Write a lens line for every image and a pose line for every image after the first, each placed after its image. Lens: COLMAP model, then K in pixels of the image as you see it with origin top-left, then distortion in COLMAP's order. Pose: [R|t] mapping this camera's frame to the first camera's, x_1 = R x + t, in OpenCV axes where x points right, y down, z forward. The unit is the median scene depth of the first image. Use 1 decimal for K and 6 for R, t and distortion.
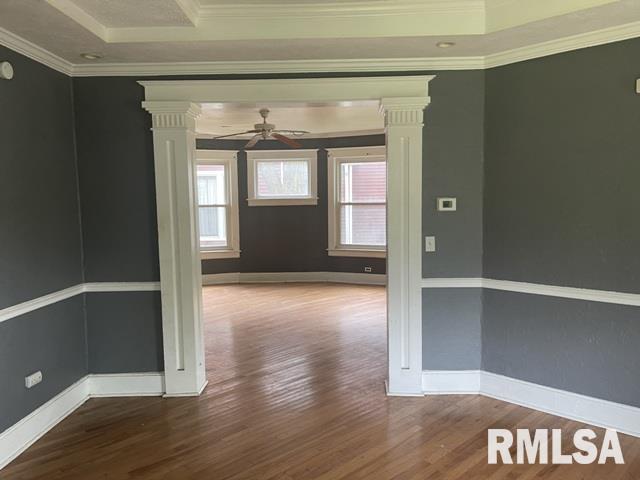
lens RADIAL K [[482.9, 0, 320.0], [0, 482.9, 240.0], [0, 0, 1]] dist [0.034775, -0.005848]
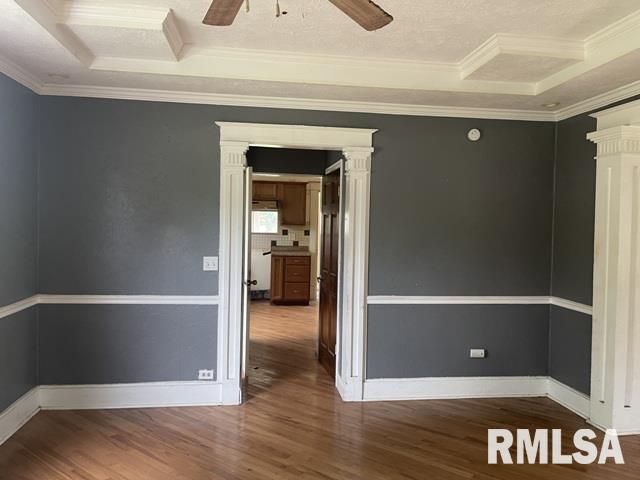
lens RADIAL K [[482.9, 0, 320.0], [0, 482.9, 240.0], [0, 0, 1]] dist [0.034775, -0.005848]
pose [[0.179871, 0.054766, -0.982165, 0.581924], [-0.105991, 0.993715, 0.036000, -0.029484], [0.977963, 0.097625, 0.184545, 0.250505]]
